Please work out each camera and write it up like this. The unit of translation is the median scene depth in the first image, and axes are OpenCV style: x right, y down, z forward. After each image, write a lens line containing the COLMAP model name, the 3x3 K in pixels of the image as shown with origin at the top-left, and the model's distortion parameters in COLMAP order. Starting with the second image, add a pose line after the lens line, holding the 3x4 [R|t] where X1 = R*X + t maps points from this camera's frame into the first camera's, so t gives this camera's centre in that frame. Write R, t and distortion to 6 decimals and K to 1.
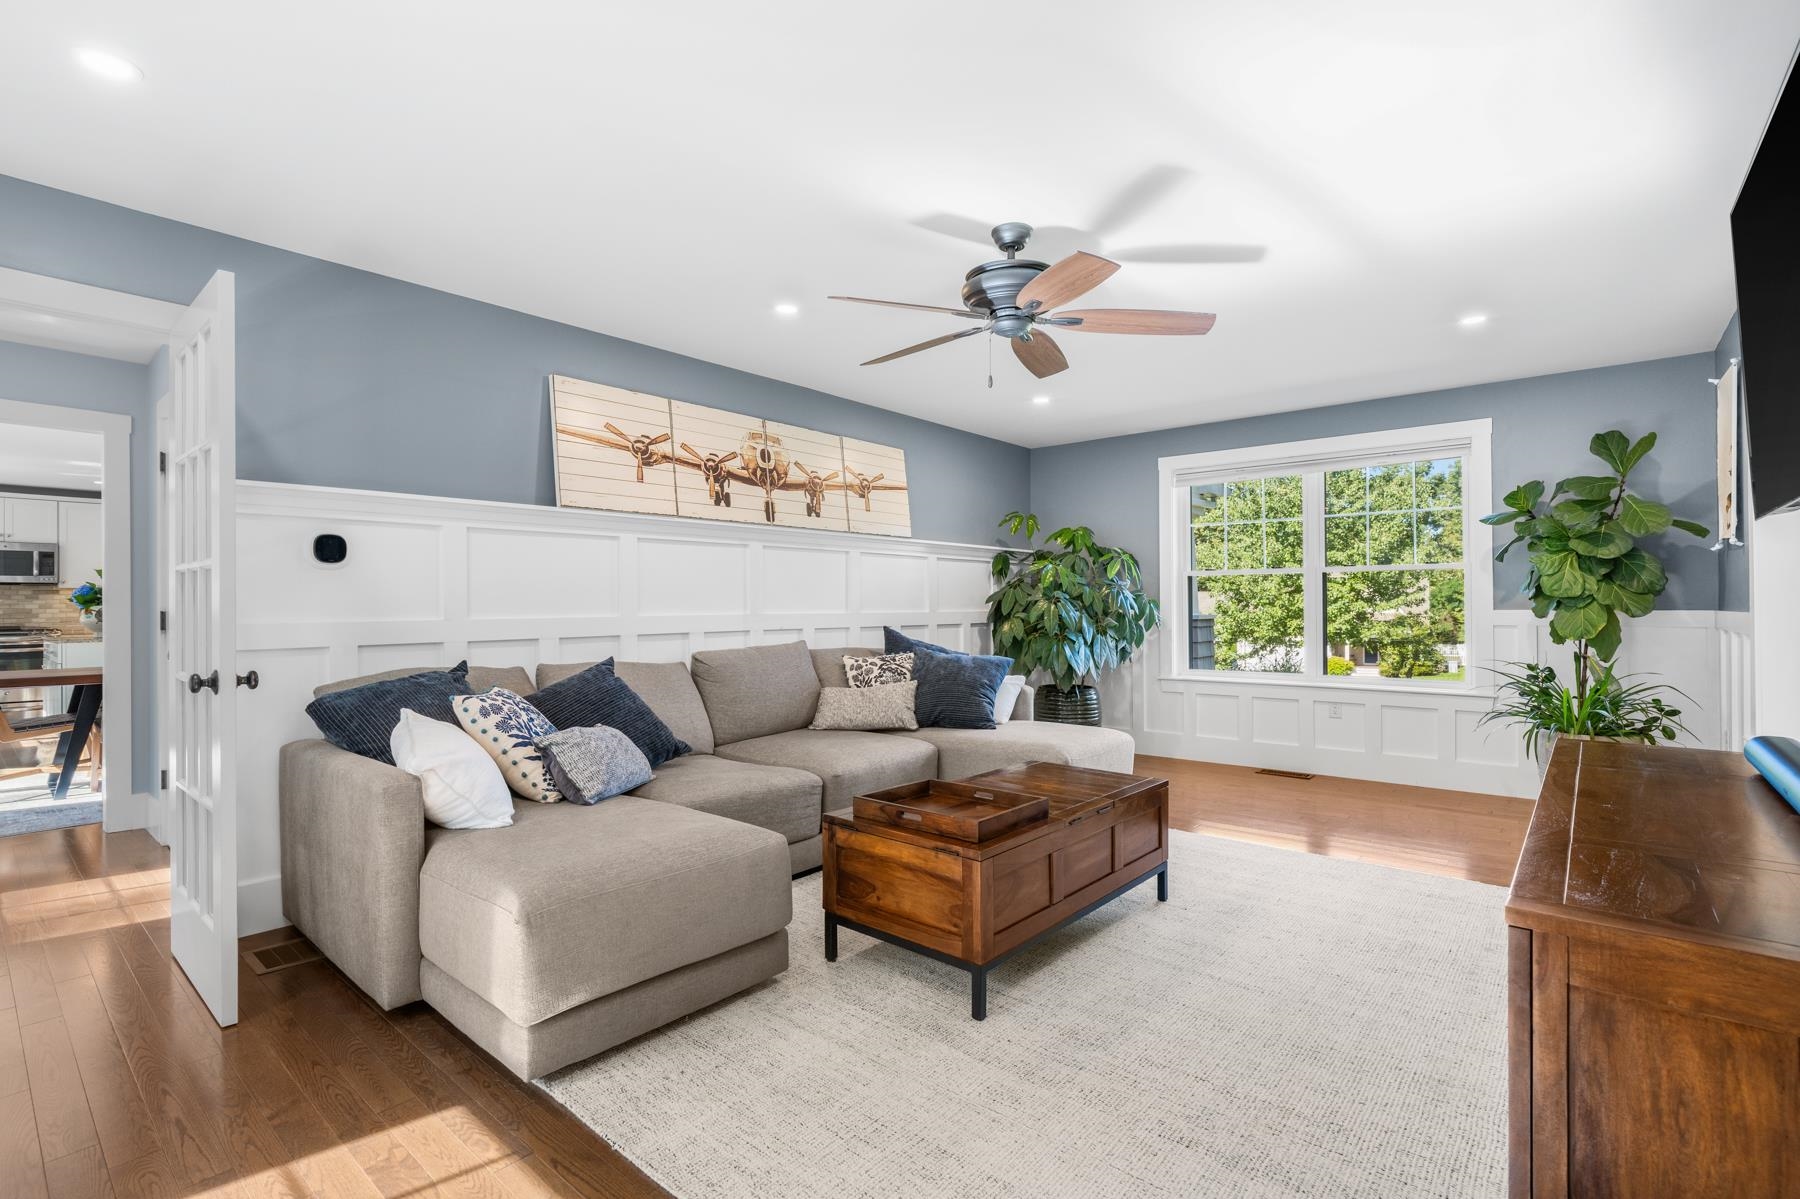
lens RADIAL K [[827.1, 0, 890.3], [0, 827.1, 608.8], [0, 0, 1]] dist [-0.000247, 0.000318]
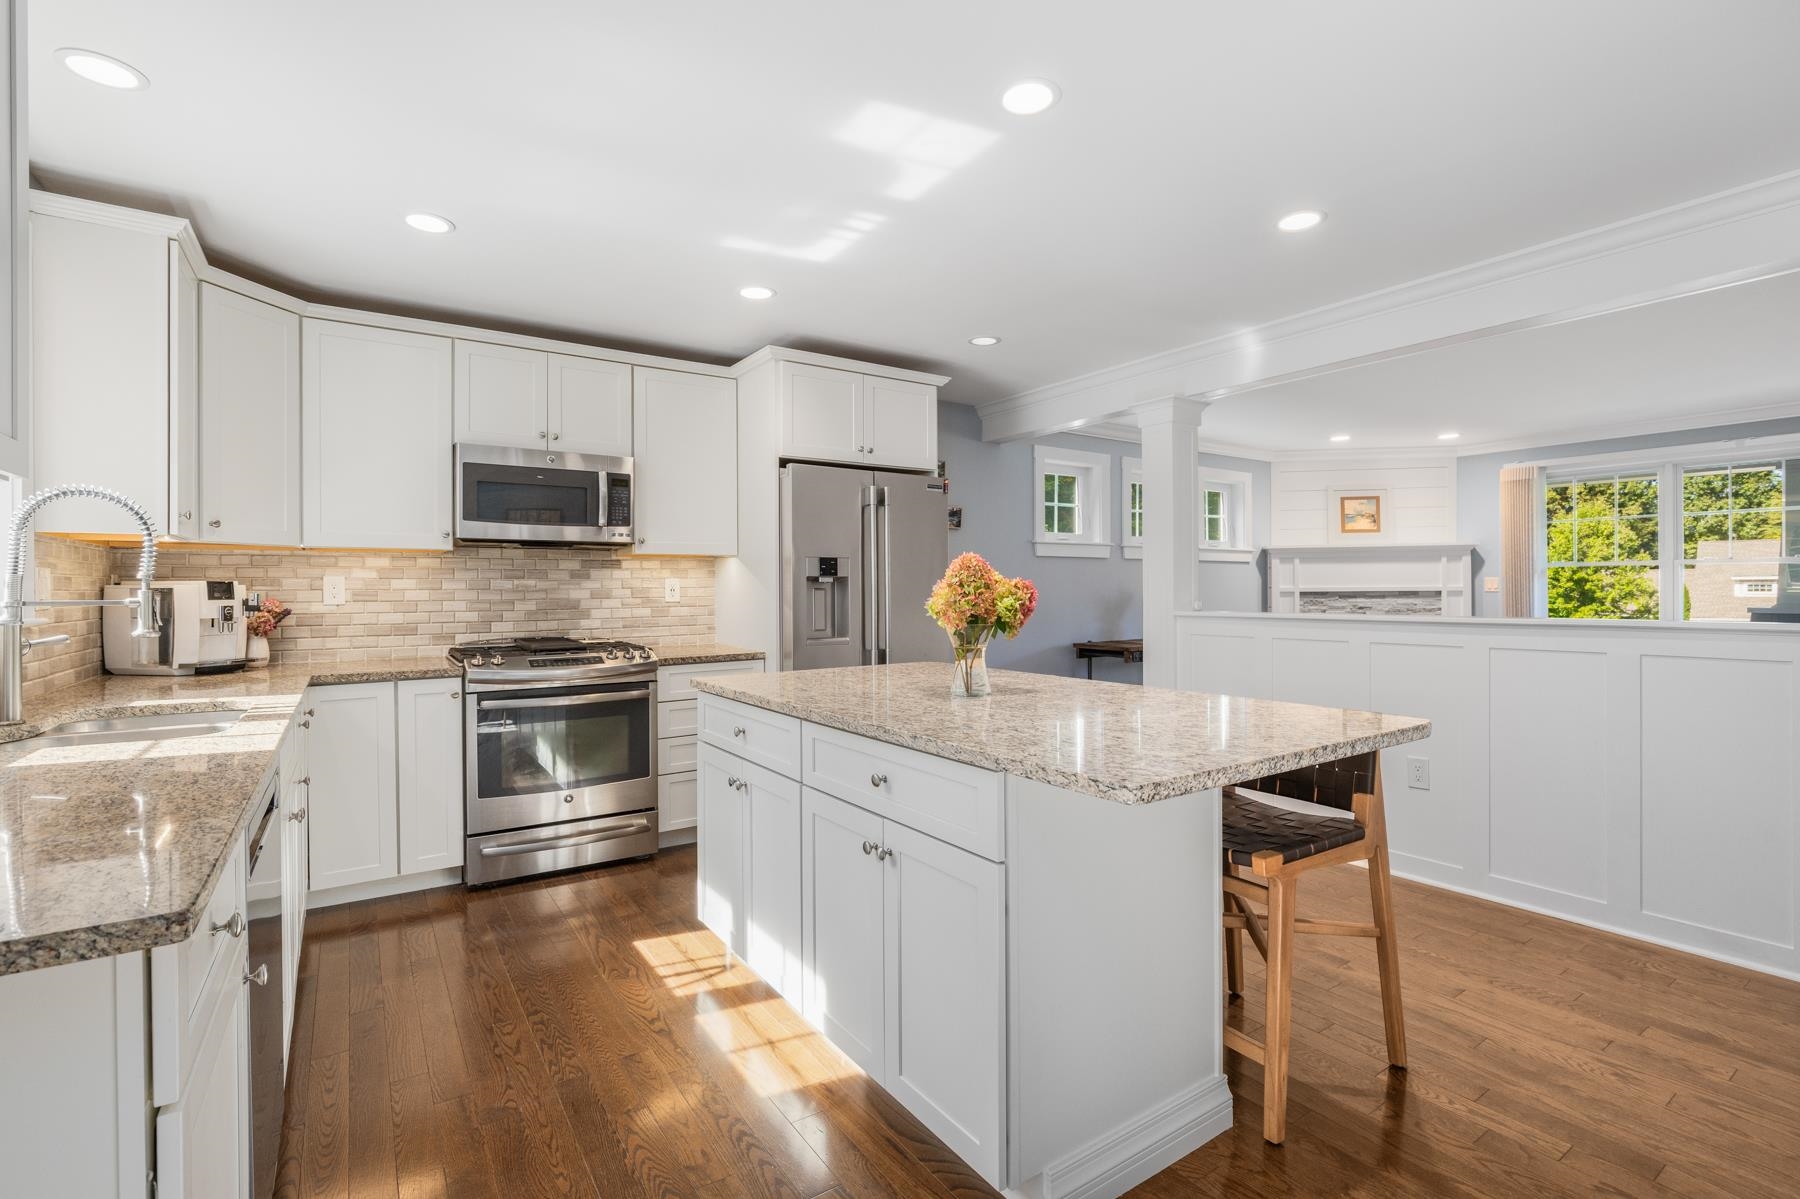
lens RADIAL K [[832.5, 0, 908.2], [0, 832.5, 591.5], [0, 0, 1]] dist [-0.017089, -0.000199]
pose [[0.965595, 0.000109, -0.260051, -0.756246], [0.001340, 0.999985, 0.005396, -0.007017], [0.260048, -0.005558, 0.965580, 0.608142]]
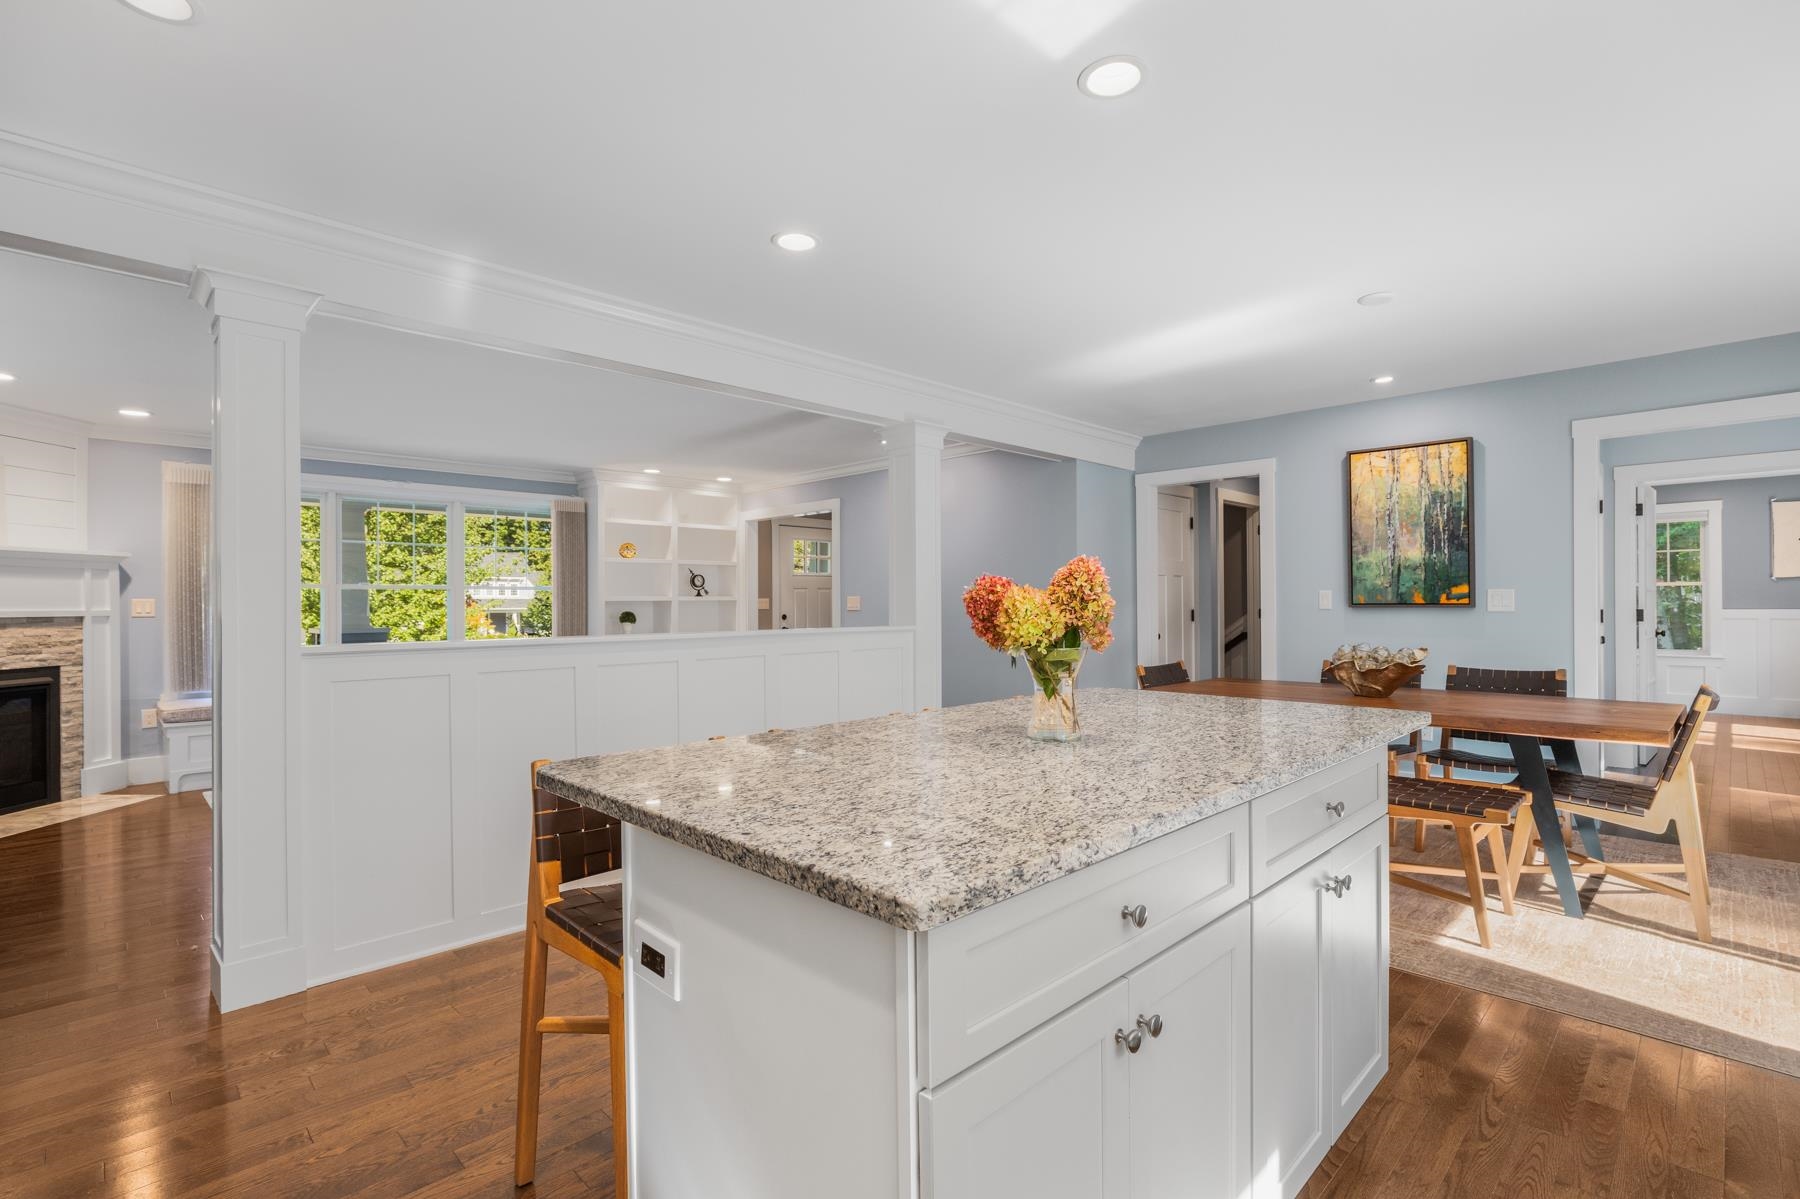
lens RADIAL K [[832.5, 0, 908.2], [0, 832.5, 591.5], [0, 0, 1]] dist [-0.017089, -0.000199]
pose [[0.070008, 0.019160, 0.997362, -1.018505], [0.005811, 0.999791, -0.019615, -0.005334], [-0.997530, 0.007169, 0.069882, 0.903698]]
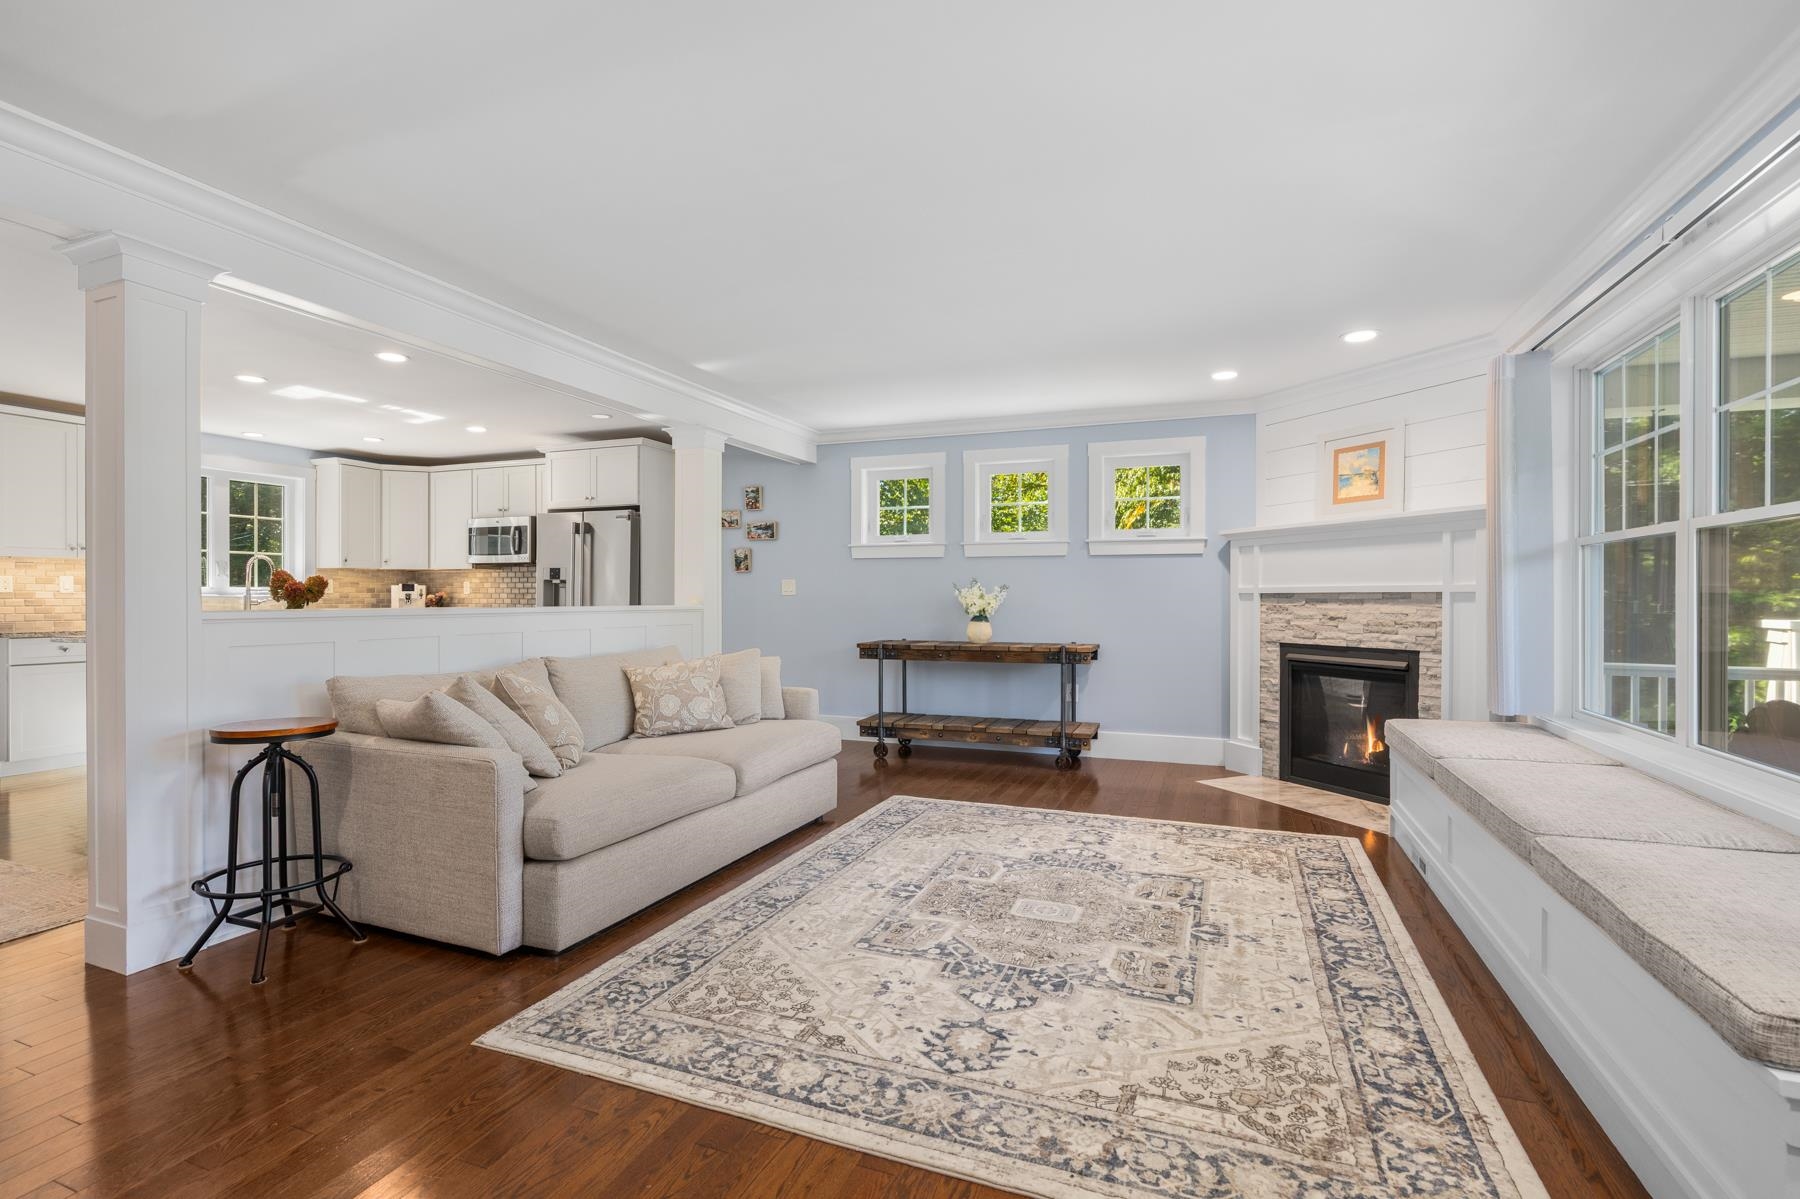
lens RADIAL K [[834.7, 0, 885.0], [0, 834.7, 598.0], [0, 0, 1]] dist [-0.014248, 0.001183]
pose [[0.320470, 0.005402, -0.947243, -0.092114], [-0.002641, 0.999985, 0.004810, -0.000356], [0.947255, 0.000960, 0.320480, 1.092379]]
